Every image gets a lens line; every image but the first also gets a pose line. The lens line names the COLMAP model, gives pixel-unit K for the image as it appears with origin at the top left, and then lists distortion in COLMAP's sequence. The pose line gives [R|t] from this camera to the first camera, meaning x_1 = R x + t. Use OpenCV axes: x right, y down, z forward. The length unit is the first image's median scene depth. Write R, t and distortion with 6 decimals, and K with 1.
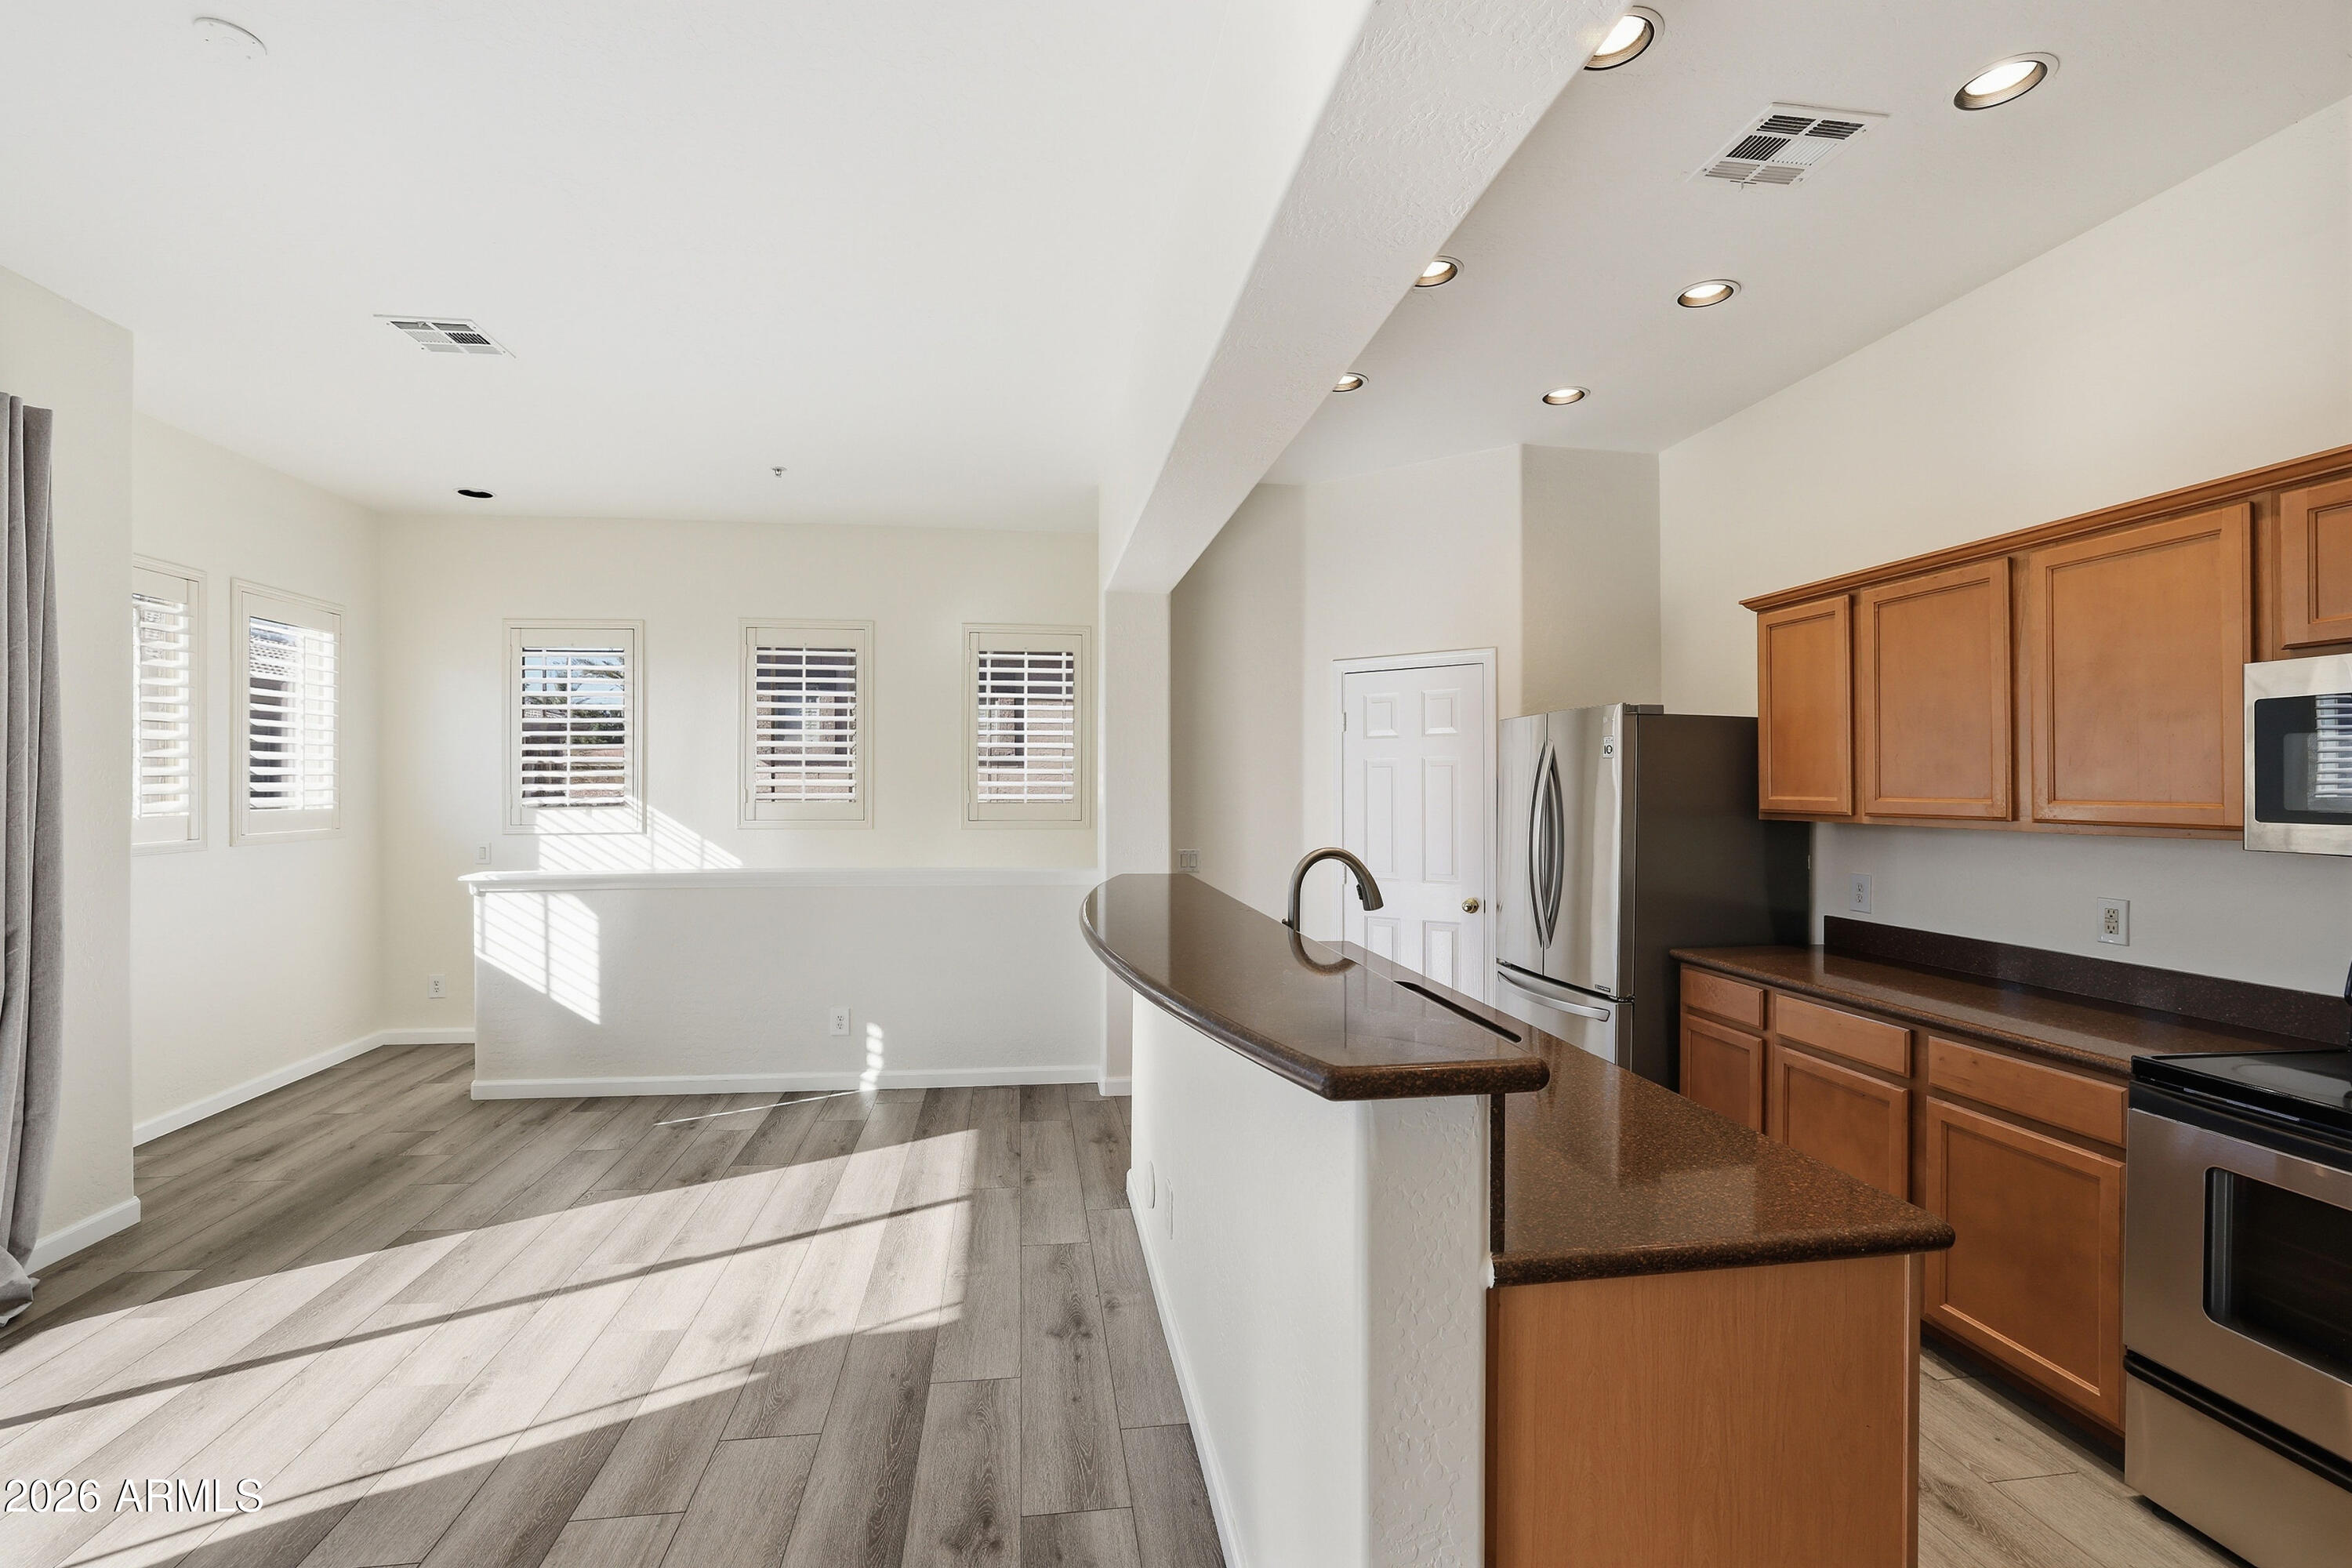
lens RADIAL K [[1019.5, 0, 1163.7], [0, 1019.5, 782.9], [0, 0, 1]] dist [-0.021980, -0.000001]
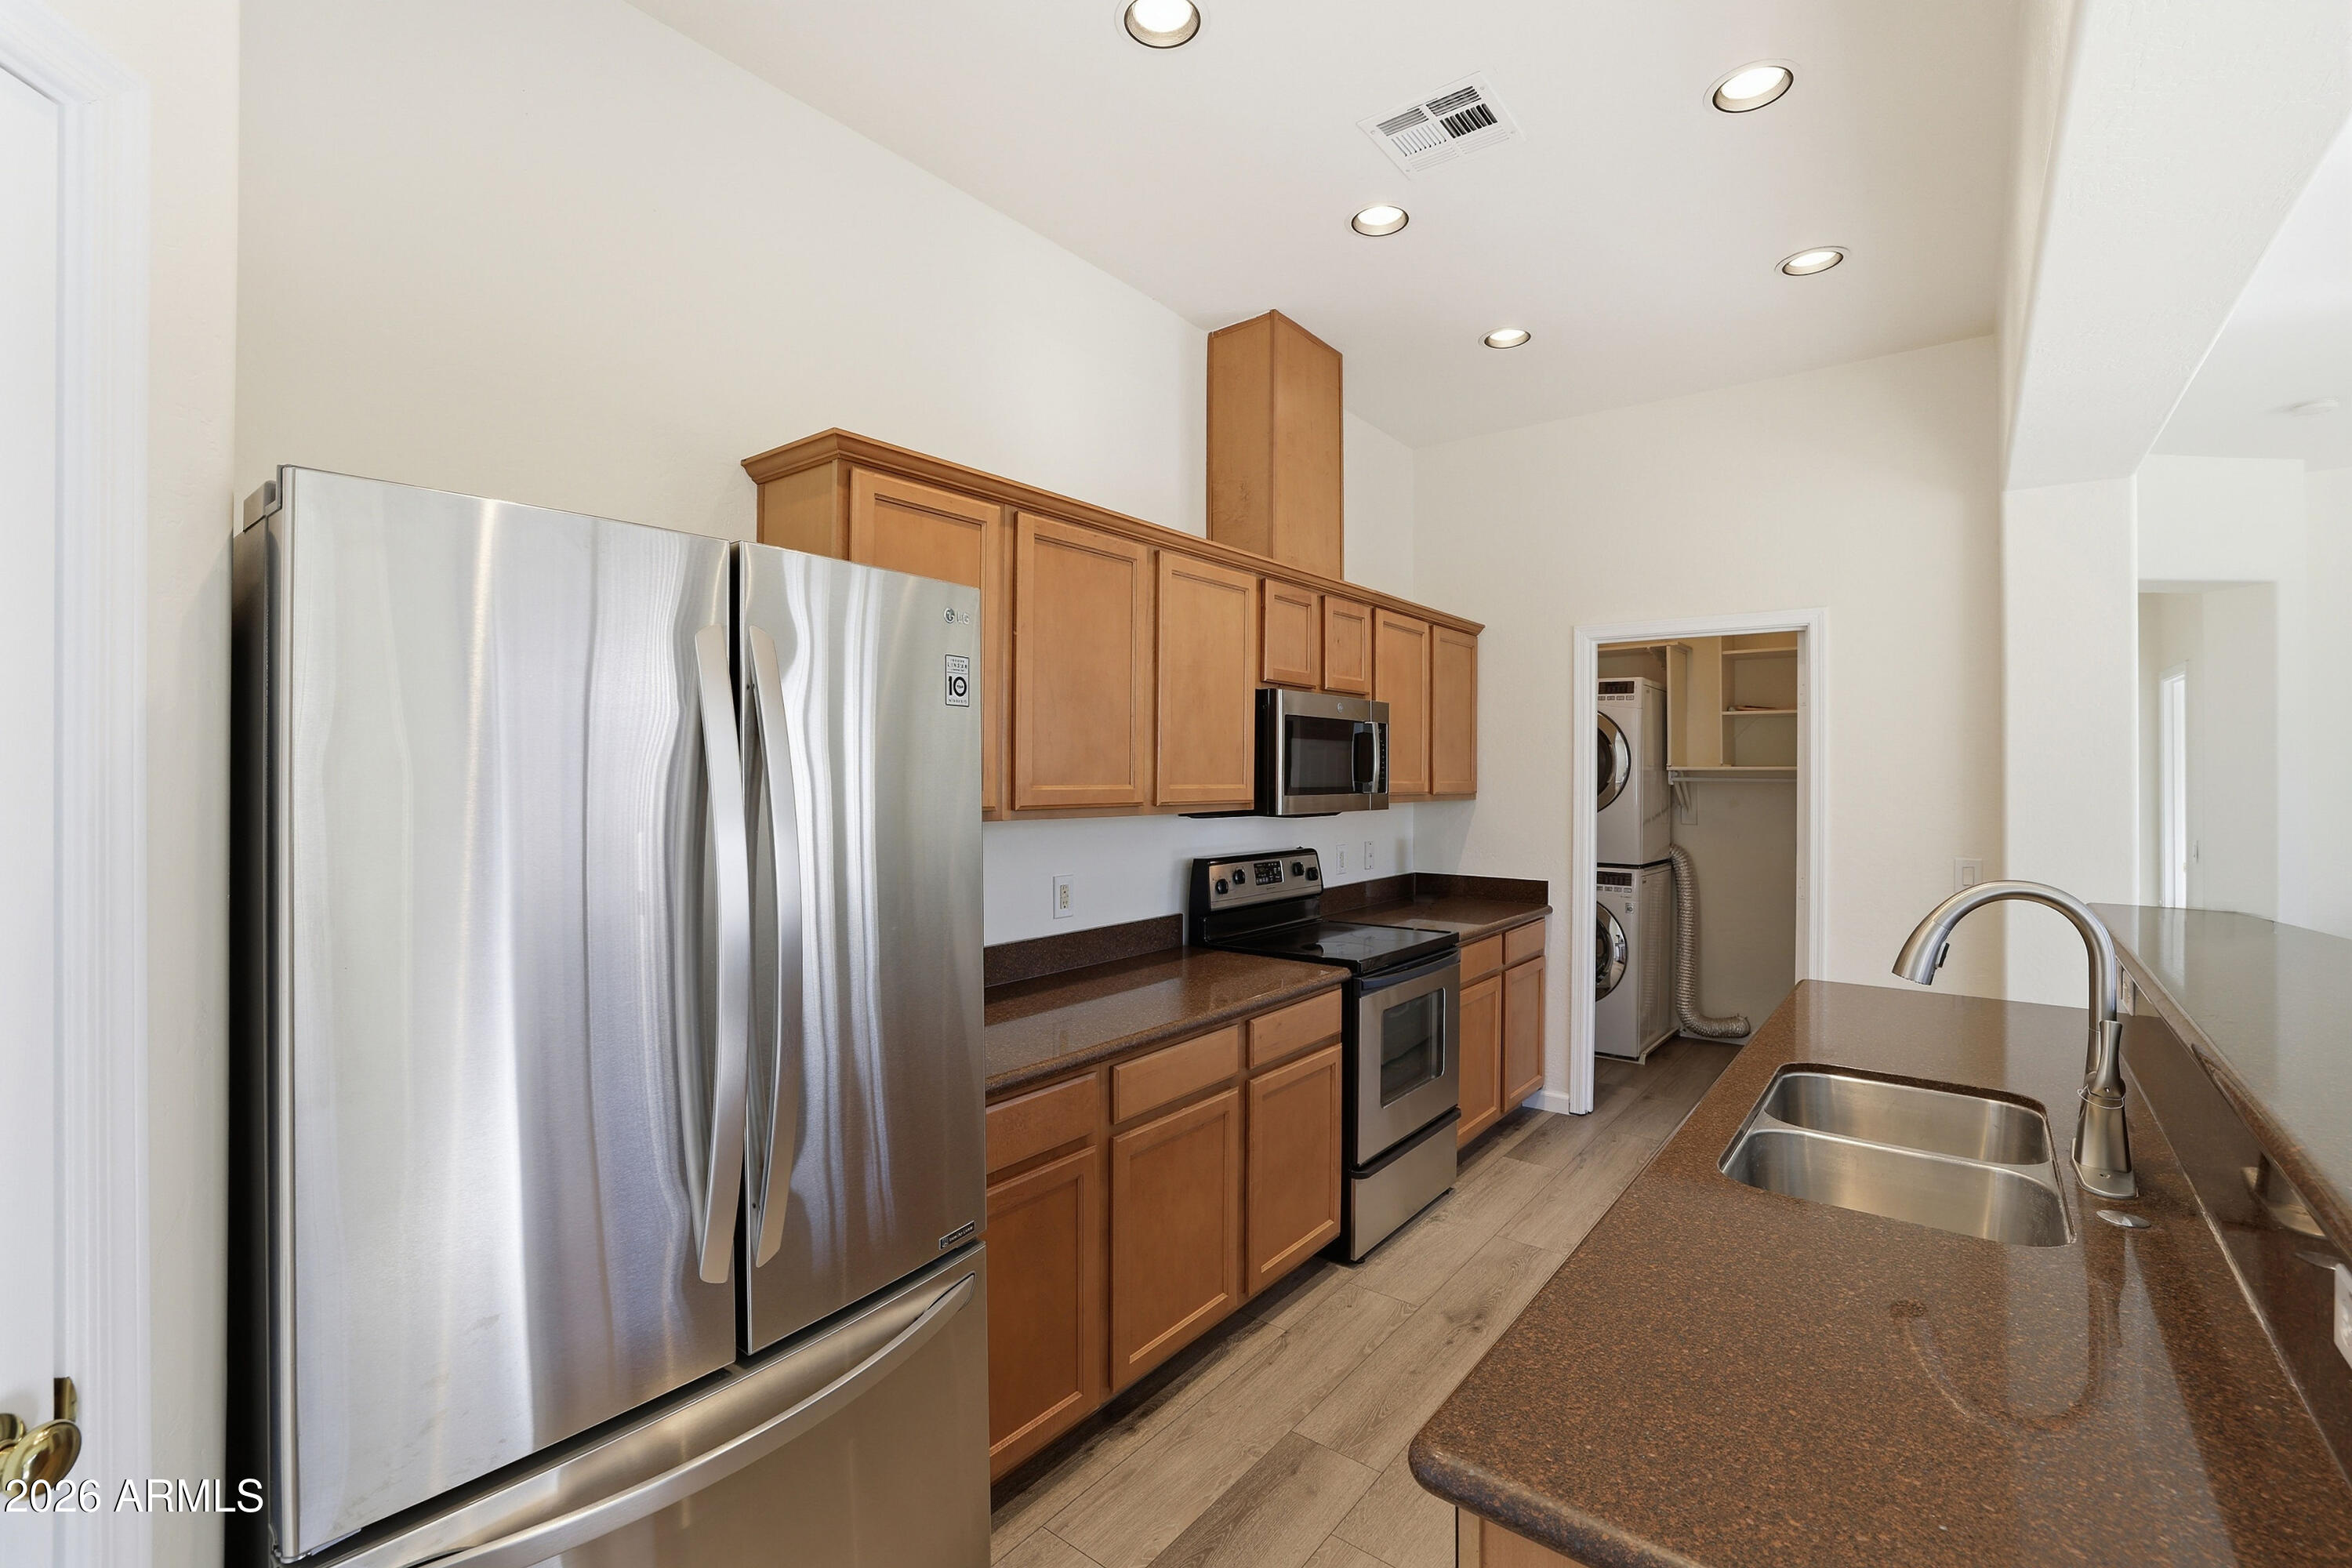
lens RADIAL K [[1023.7, 0, 1176.0], [0, 1023.7, 784.0], [0, 0, 1]] dist [-0.028097, 0.000099]
pose [[-0.690835, -0.009474, 0.722951, 0.062730], [-0.003172, 0.999944, 0.010074, 0.003877], [-0.723006, 0.004666, -0.690826, 1.420201]]
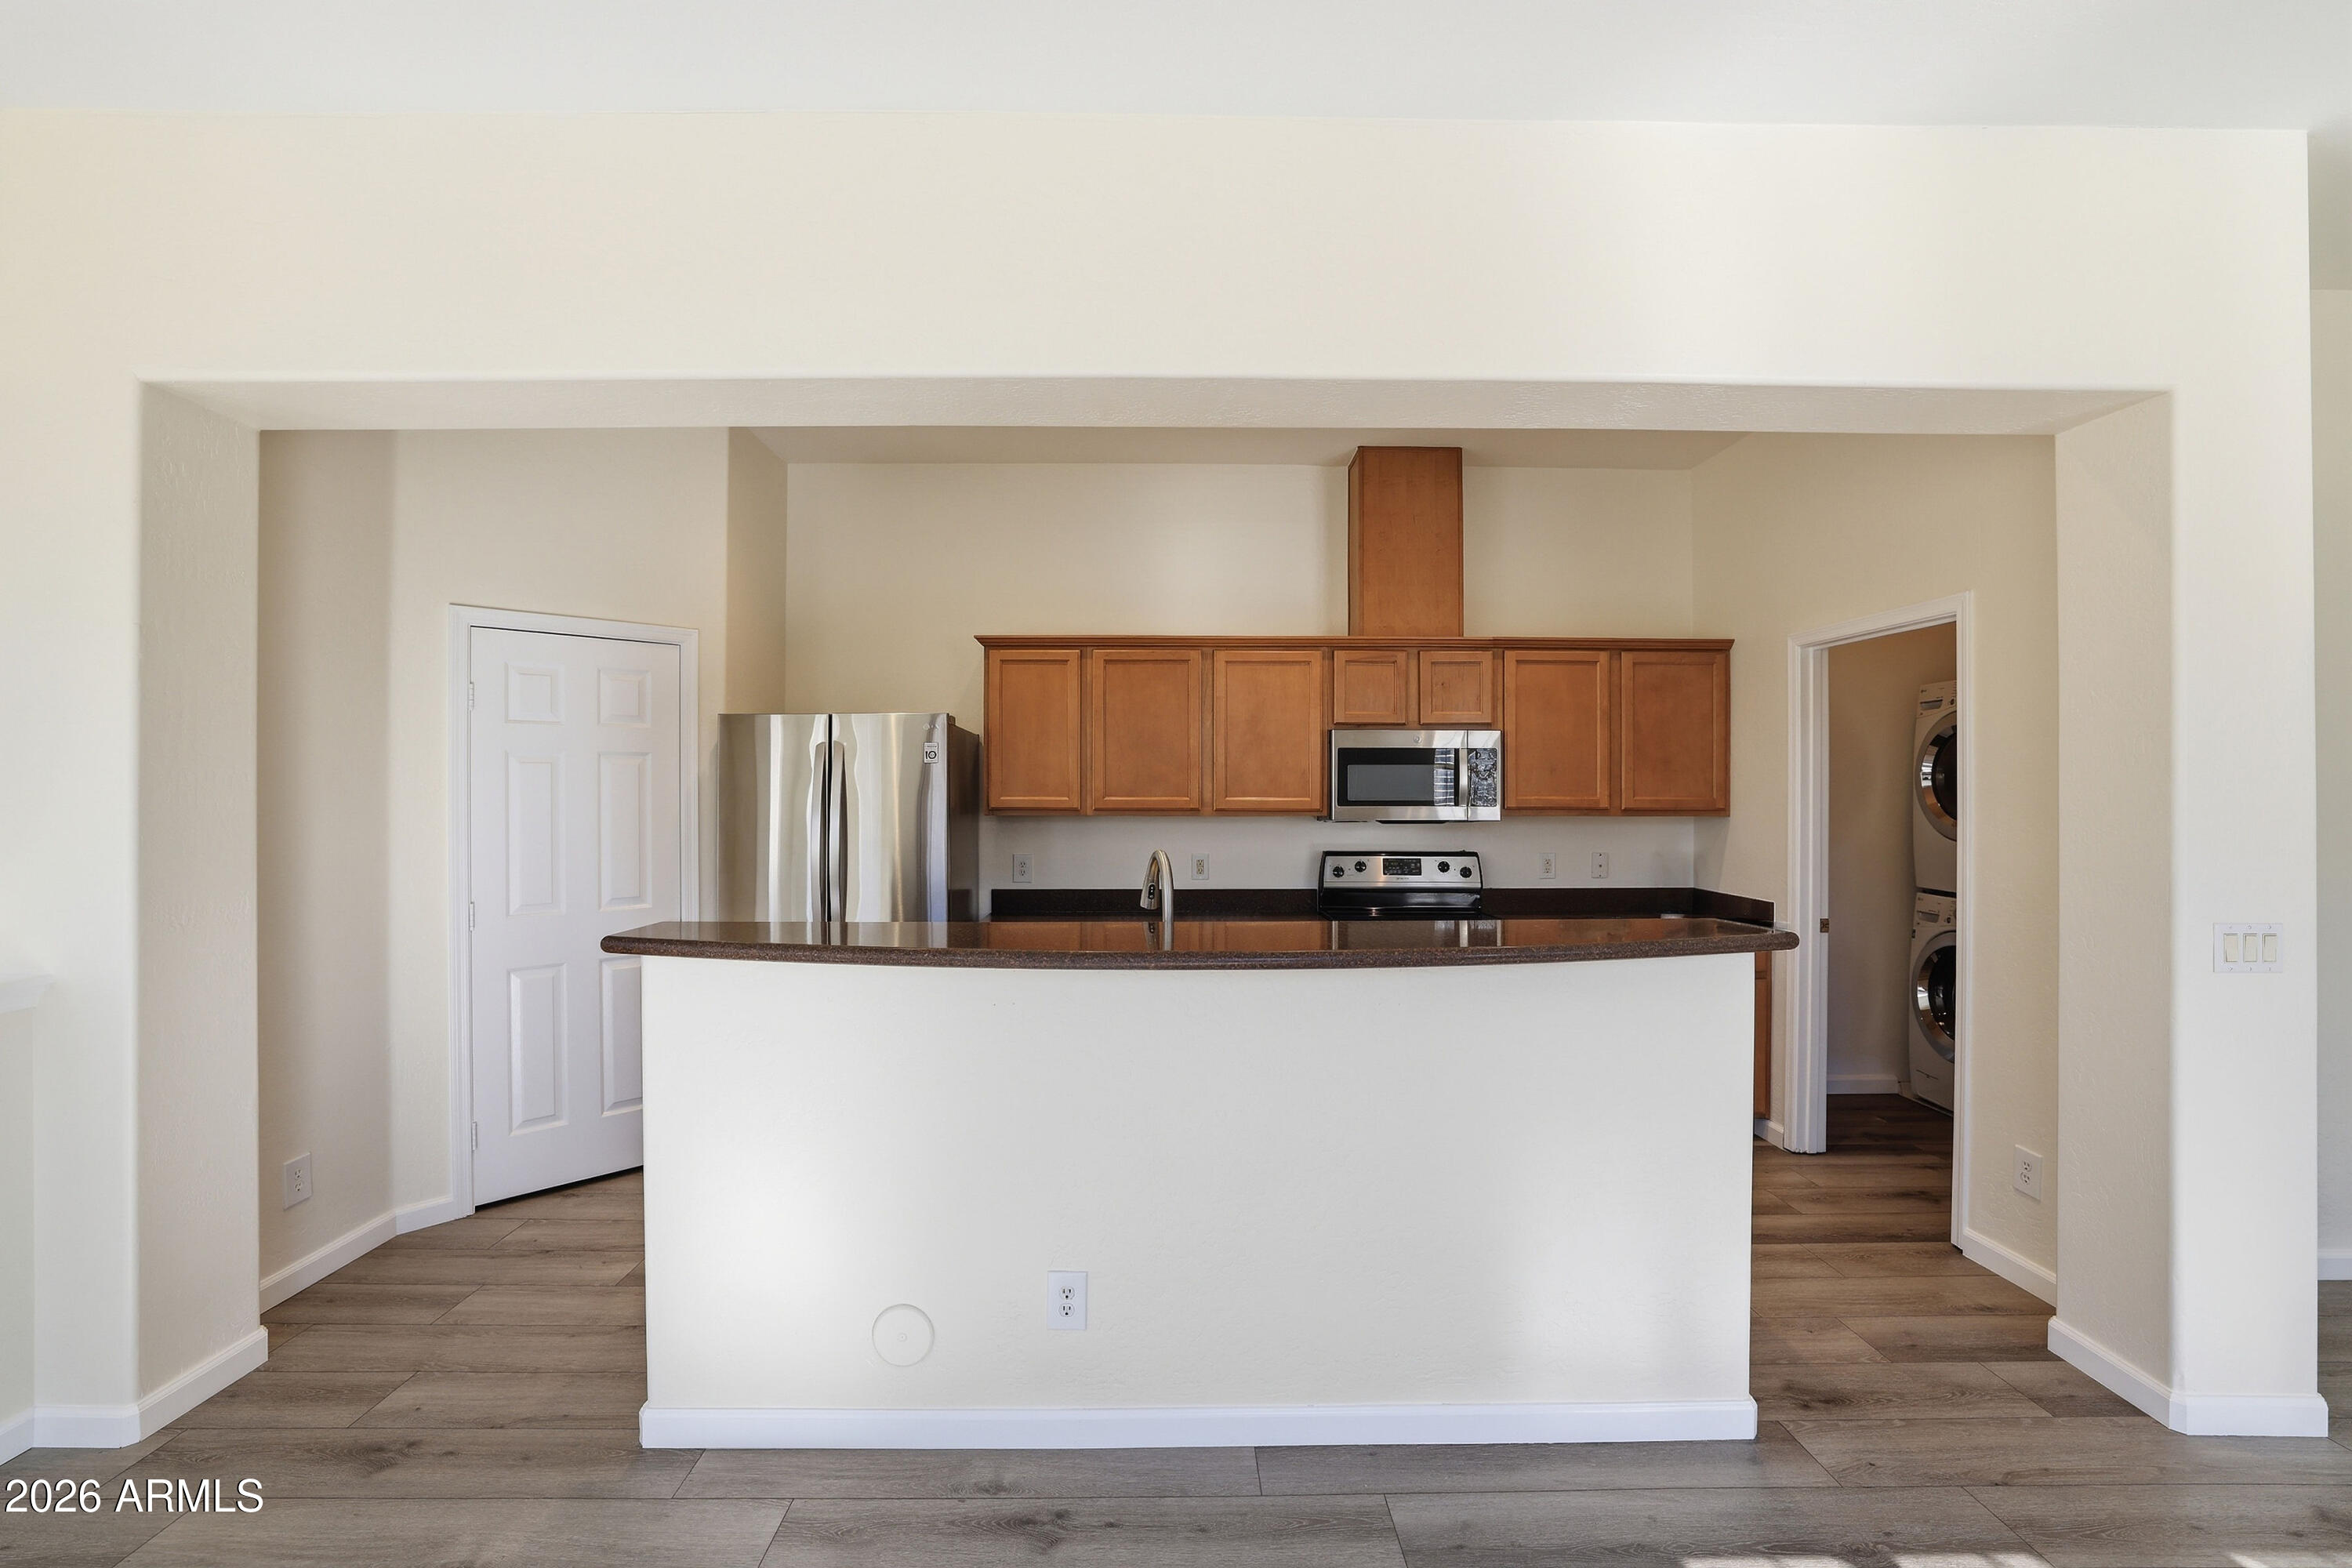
lens RADIAL K [[1023.7, 0, 1176.0], [0, 1023.7, 784.0], [0, 0, 1]] dist [-0.028097, 0.000099]
pose [[0.118095, 0.004199, 0.992993, -0.697226], [-0.003166, 0.999988, -0.003852, 0.001390], [-0.992997, -0.002689, 0.118107, 0.707164]]
